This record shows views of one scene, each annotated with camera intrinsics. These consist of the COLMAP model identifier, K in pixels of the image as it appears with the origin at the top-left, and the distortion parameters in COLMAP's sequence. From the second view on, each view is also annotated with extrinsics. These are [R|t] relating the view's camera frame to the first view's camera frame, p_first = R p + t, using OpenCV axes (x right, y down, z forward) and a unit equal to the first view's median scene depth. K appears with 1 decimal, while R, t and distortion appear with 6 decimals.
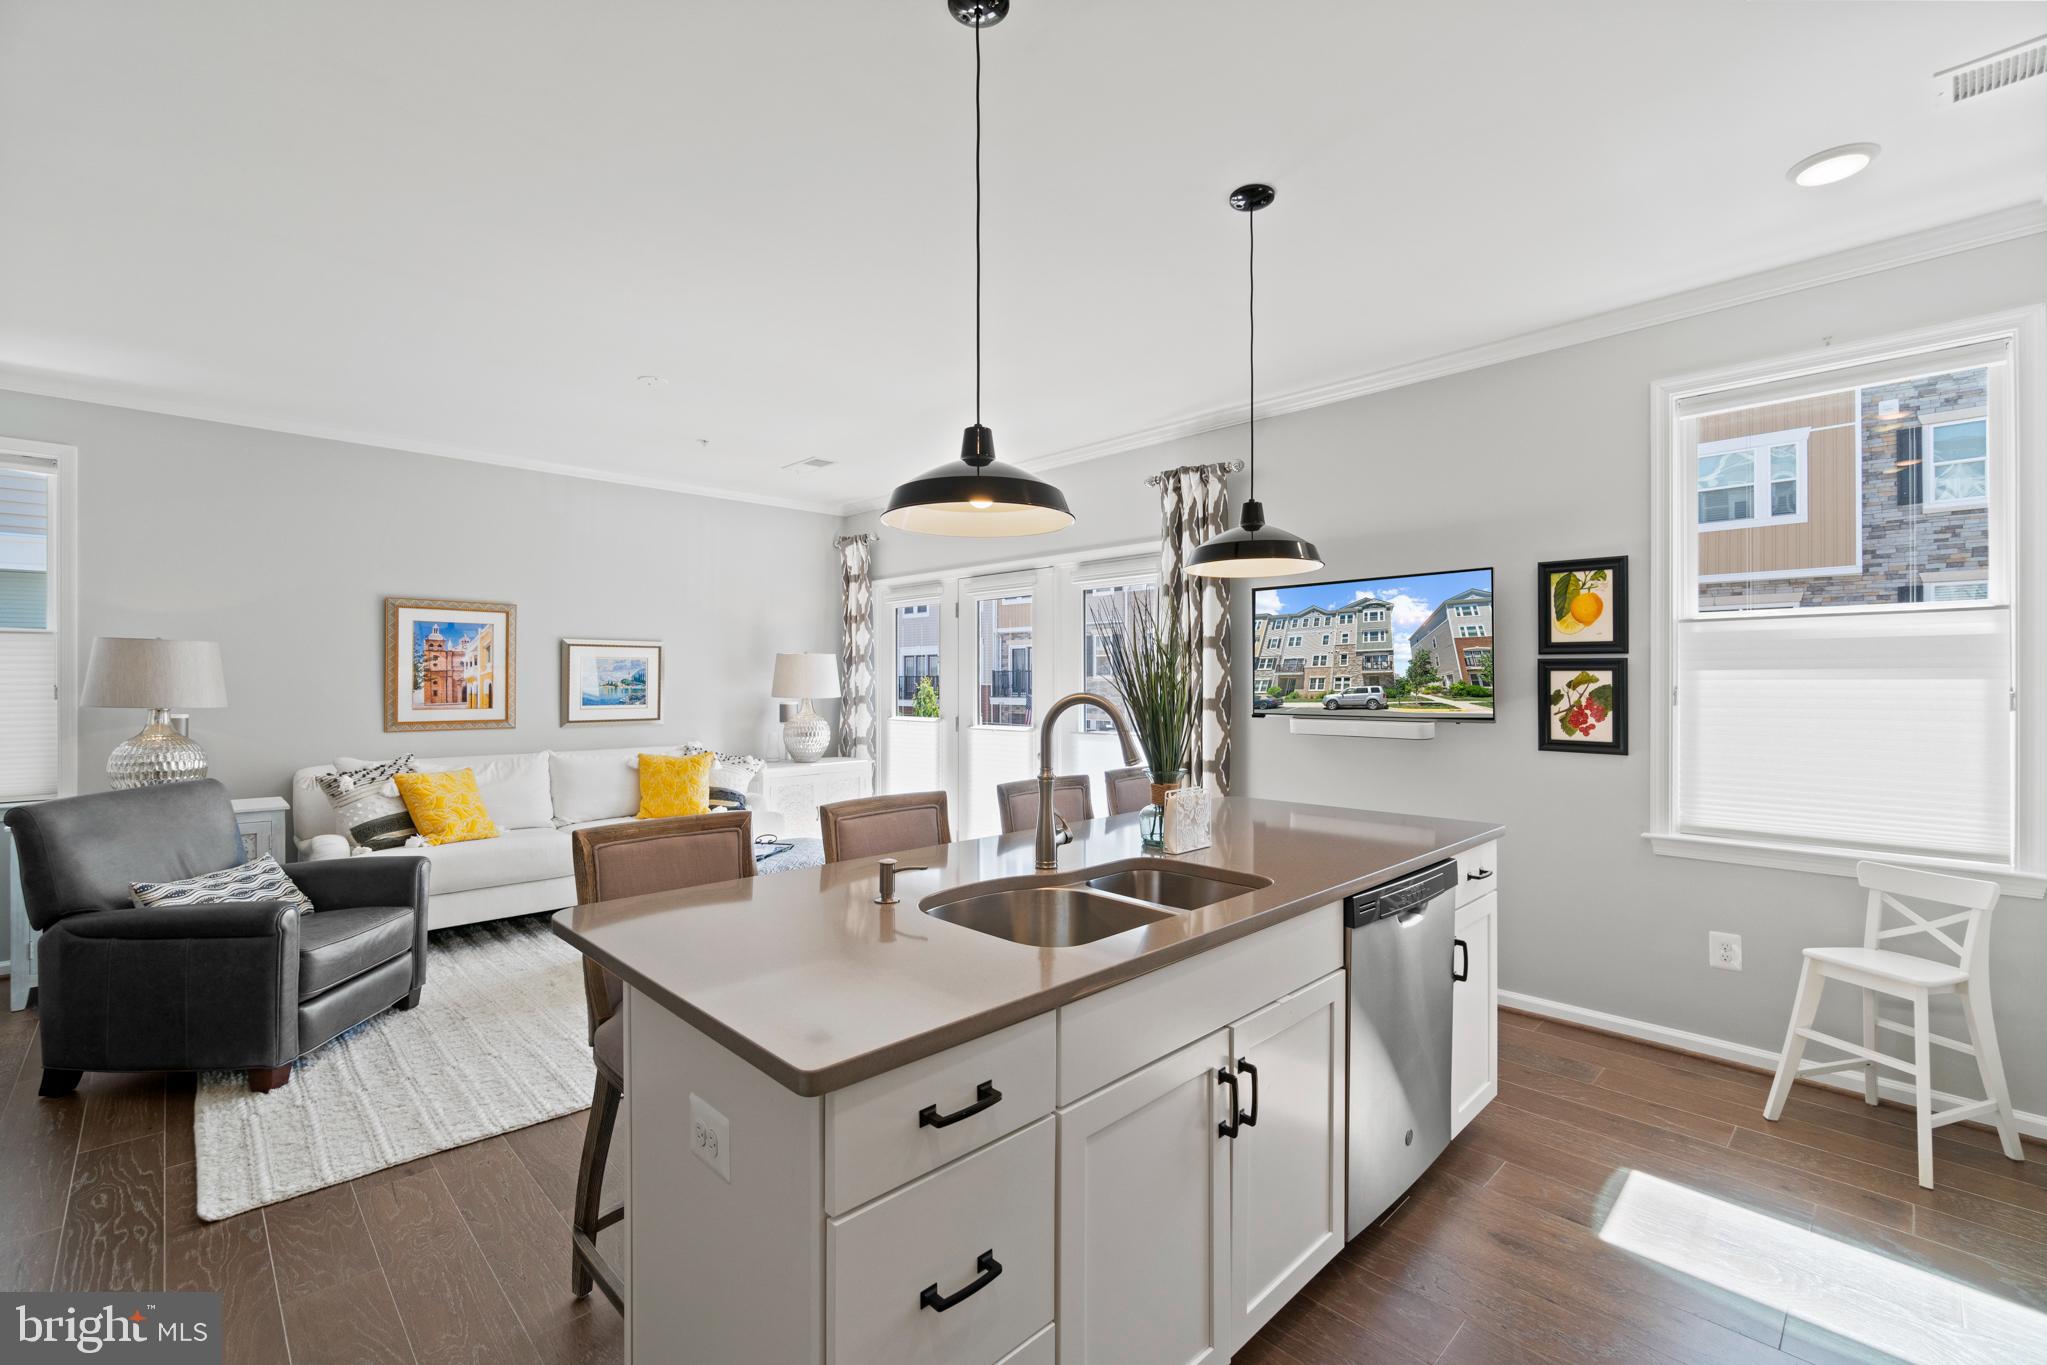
lens RADIAL K [[889.1, 0, 1014.9], [0, 889.1, 680.4], [0, 0, 1]] dist [0.016802, -0.000116]
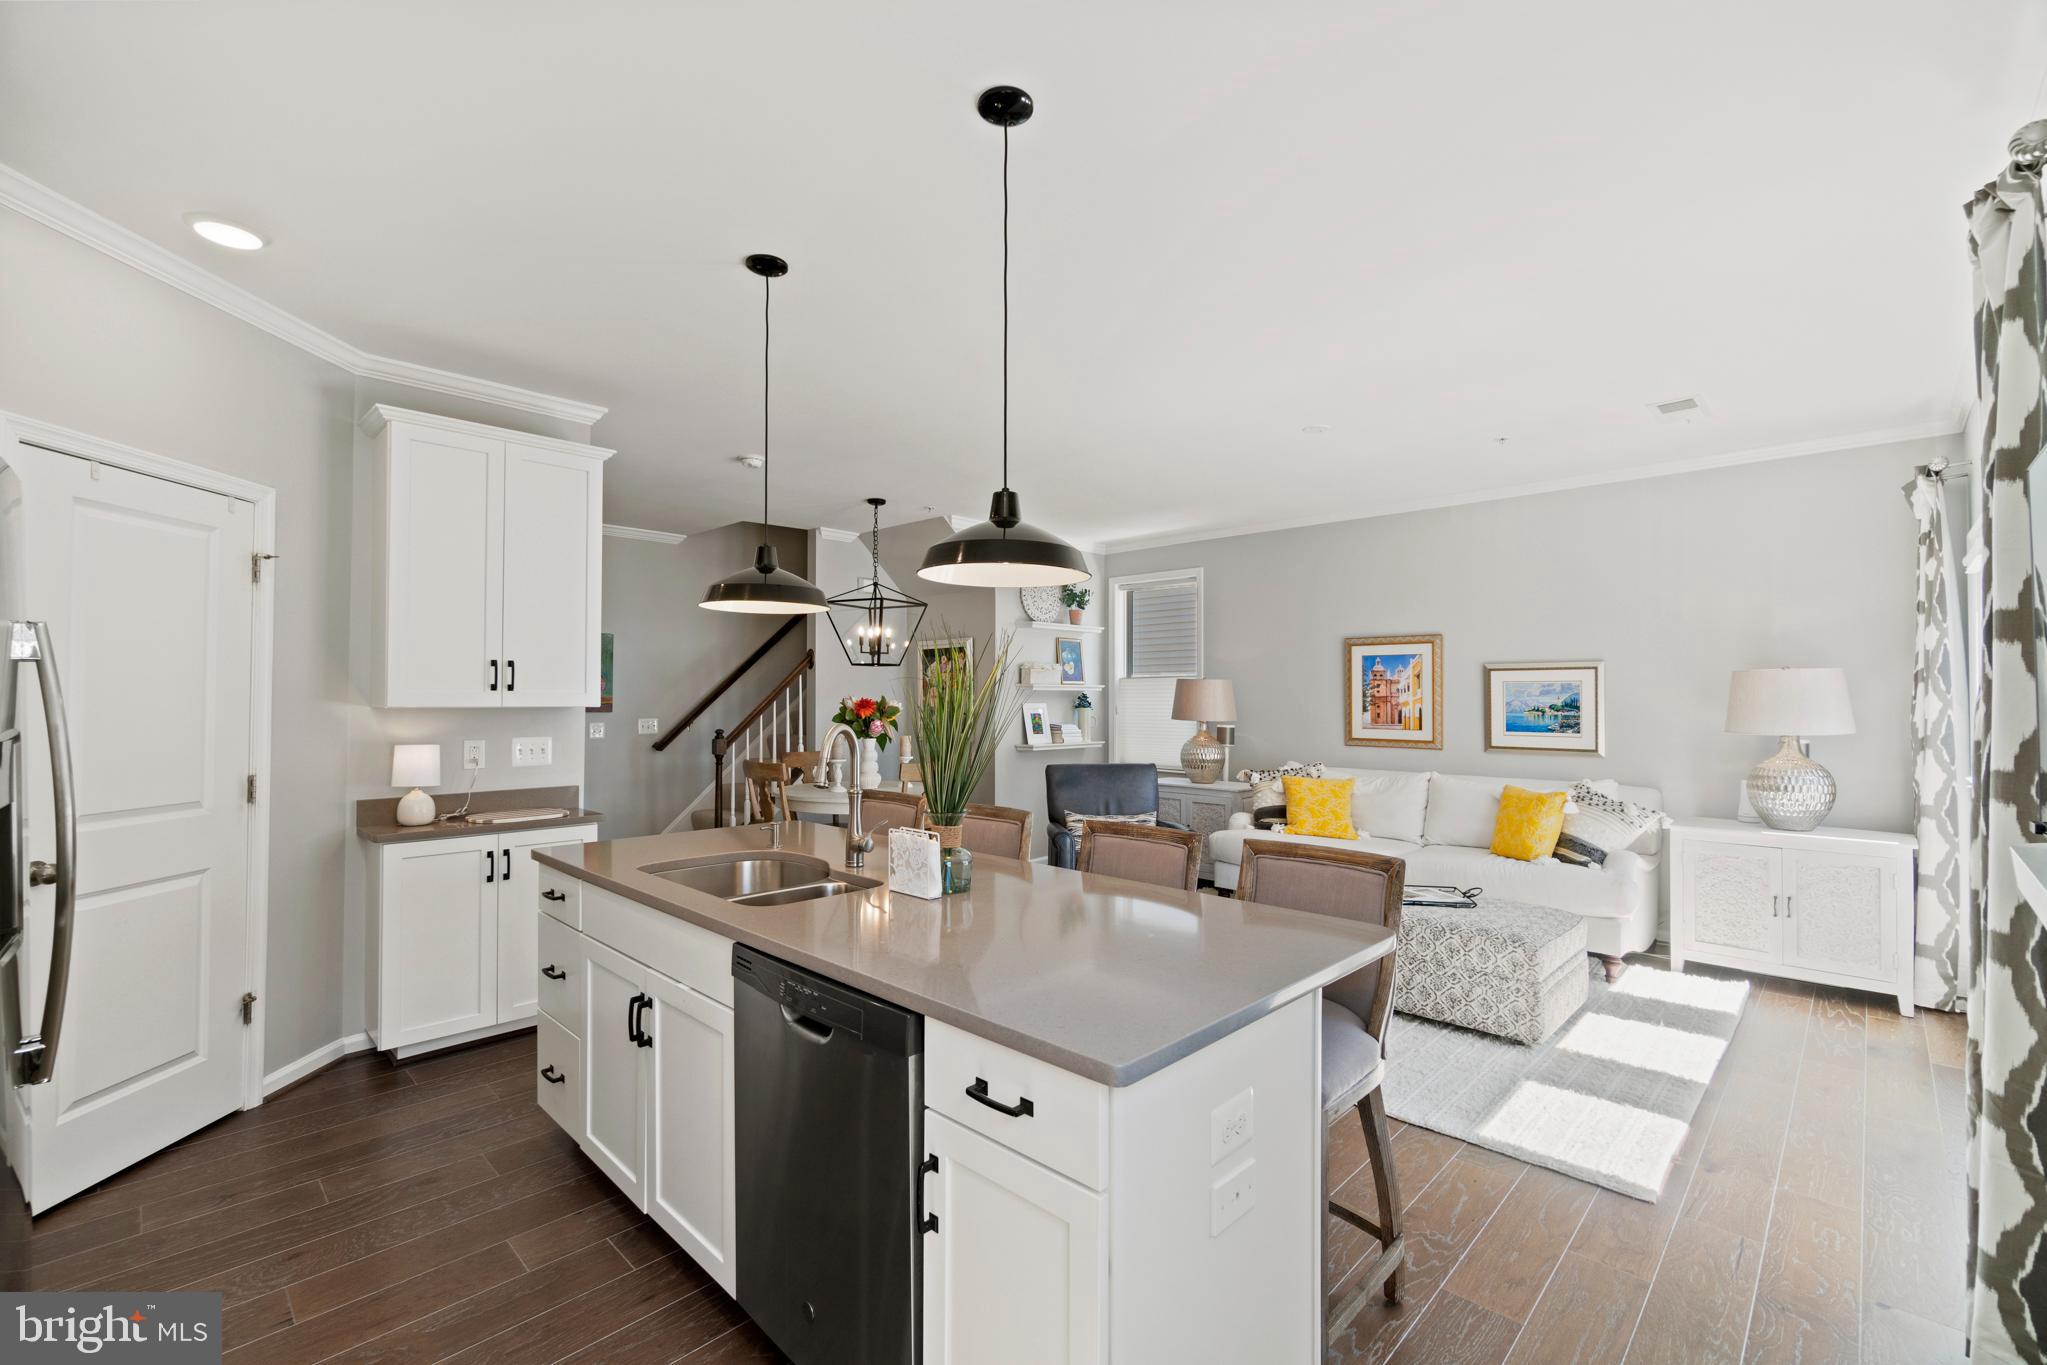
lens RADIAL K [[889.1, 0, 1027.5], [0, 889.1, 682.2], [0, 0, 1]] dist [0.016802, -0.000116]
pose [[0.040770, -0.017977, -0.999007, 0.505294], [-0.003192, 0.999831, -0.018123, -0.006550], [0.999163, 0.003928, 0.040706, 0.475752]]
